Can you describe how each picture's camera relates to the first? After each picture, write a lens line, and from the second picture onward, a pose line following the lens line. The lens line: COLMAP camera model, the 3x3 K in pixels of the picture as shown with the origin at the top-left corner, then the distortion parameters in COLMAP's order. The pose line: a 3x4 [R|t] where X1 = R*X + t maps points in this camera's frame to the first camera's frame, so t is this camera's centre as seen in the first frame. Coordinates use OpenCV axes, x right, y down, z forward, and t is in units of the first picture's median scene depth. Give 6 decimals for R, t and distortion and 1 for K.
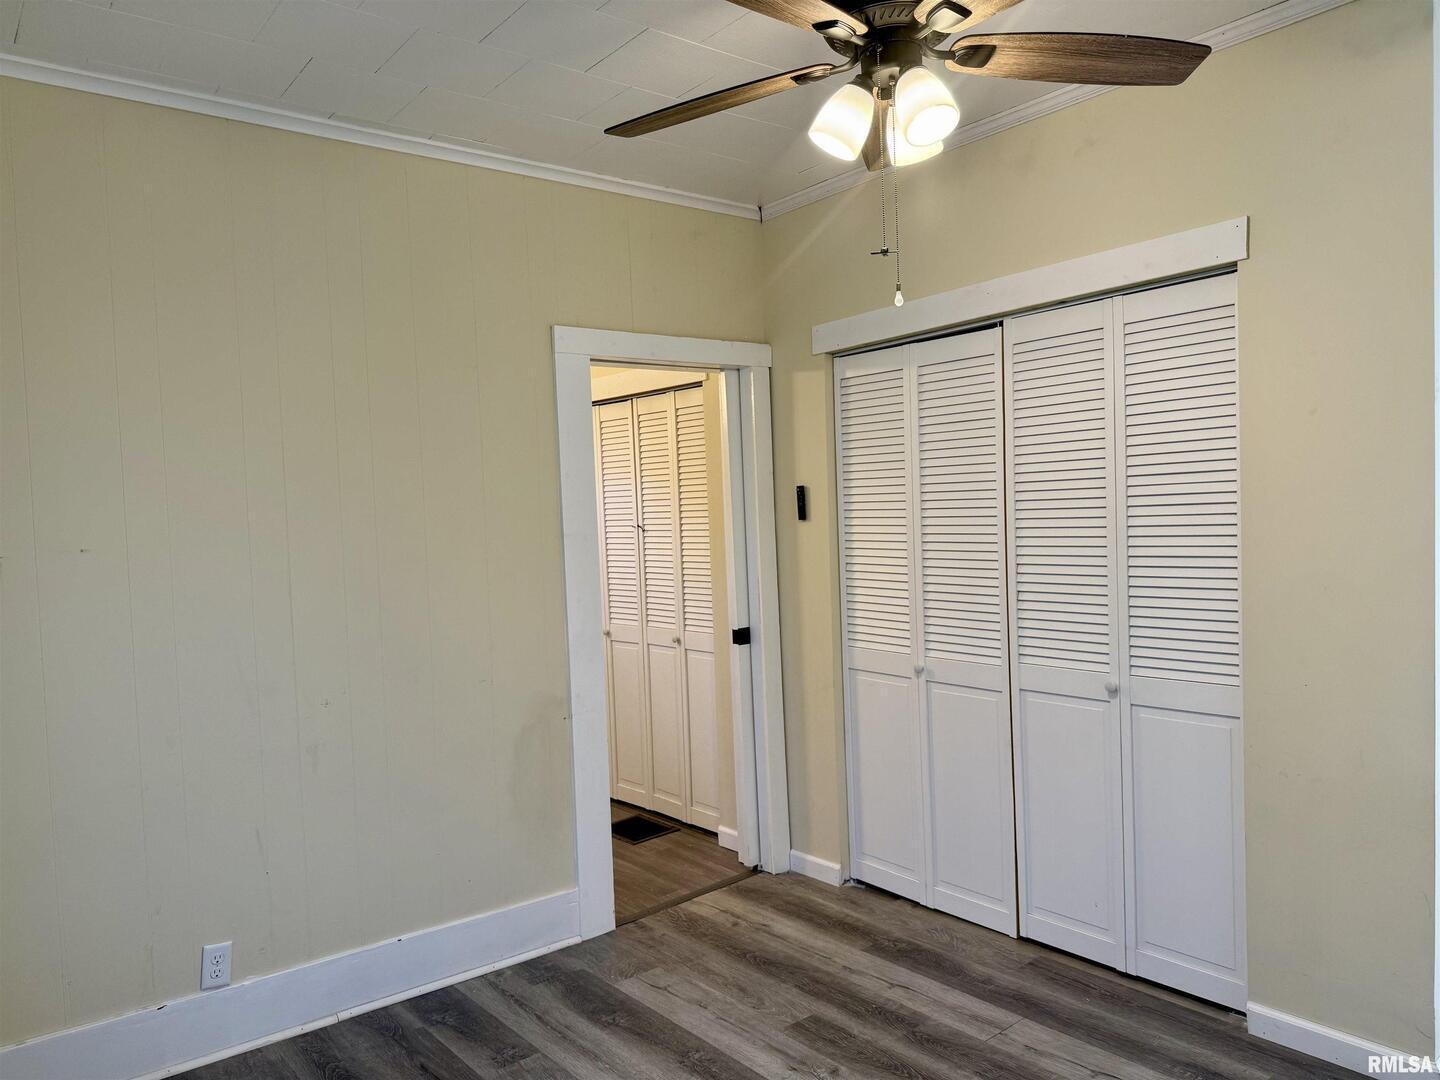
lens RADIAL K [[1010.0, 0, 720.9], [0, 1010.0, 536.6], [0, 0, 1]] dist [0.071224, -0.070685]
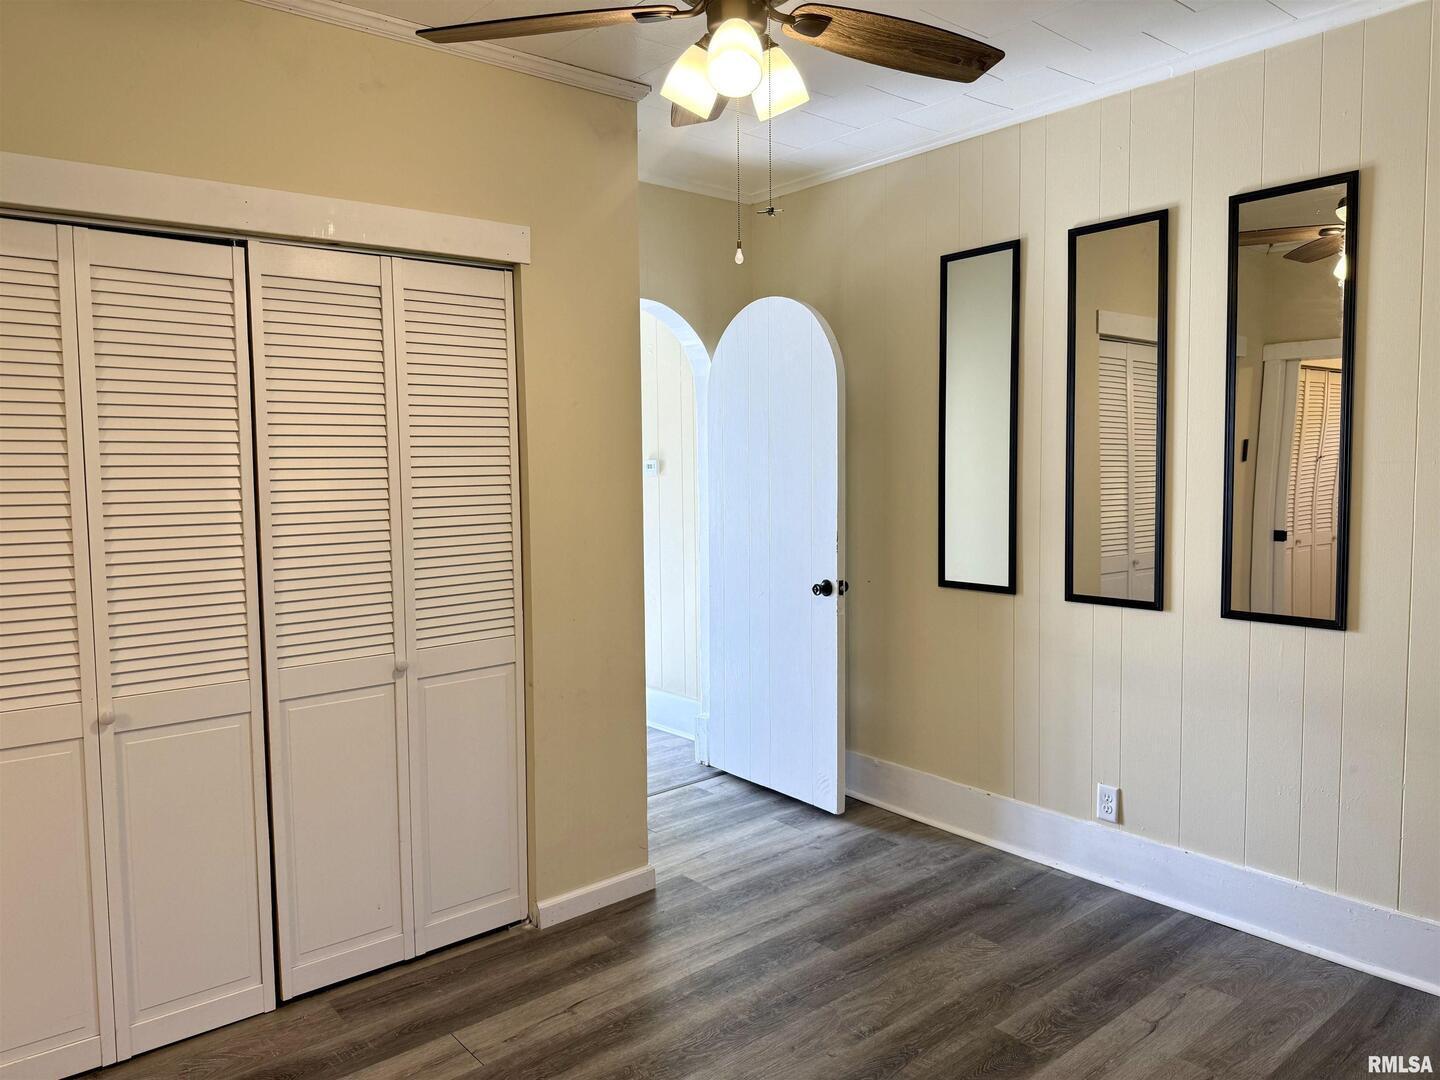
lens RADIAL K [[1010.0, 0, 721.1], [0, 1010.0, 533.9], [0, 0, 1]] dist [0.071224, -0.070685]
pose [[0.005386, -0.029573, 0.999548, -0.564915], [0.046807, 0.998474, 0.029289, 0.009564], [-0.998889, 0.046628, 0.006762, 0.687923]]
